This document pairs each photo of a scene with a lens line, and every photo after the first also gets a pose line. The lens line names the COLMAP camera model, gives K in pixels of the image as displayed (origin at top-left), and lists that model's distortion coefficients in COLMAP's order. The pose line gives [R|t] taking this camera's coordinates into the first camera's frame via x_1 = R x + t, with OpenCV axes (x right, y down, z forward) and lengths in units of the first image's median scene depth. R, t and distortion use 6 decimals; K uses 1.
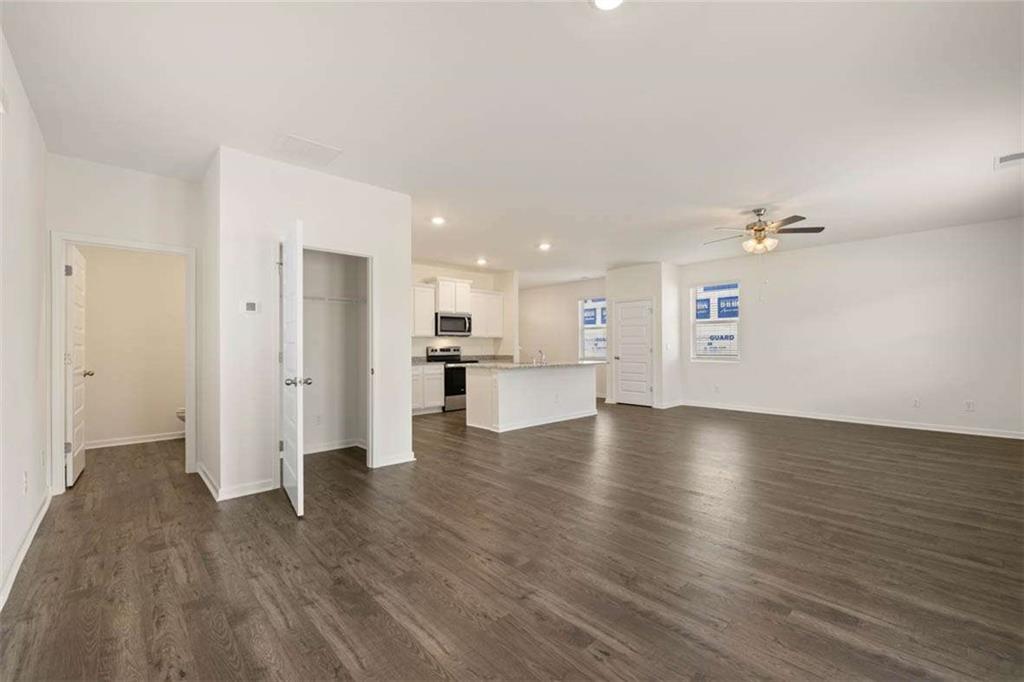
lens RADIAL K [[437.3, 0, 508.4], [0, 437.3, 339.4], [0, 0, 1]] dist [-0.002037, -0.000103]
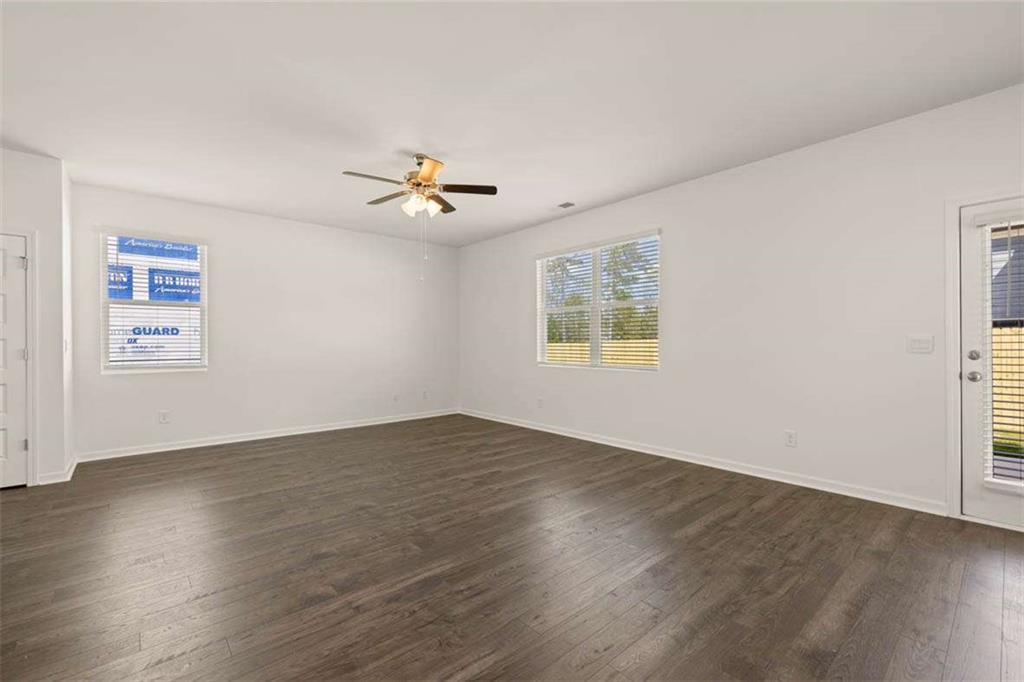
lens RADIAL K [[437.3, 0, 508.4], [0, 437.3, 339.4], [0, 0, 1]] dist [-0.002037, -0.000103]
pose [[0.036327, 0.015468, 0.999220, -0.171736], [-0.001128, 0.999880, -0.015437, 0.021528], [-0.999339, -0.000566, 0.036340, 0.944747]]
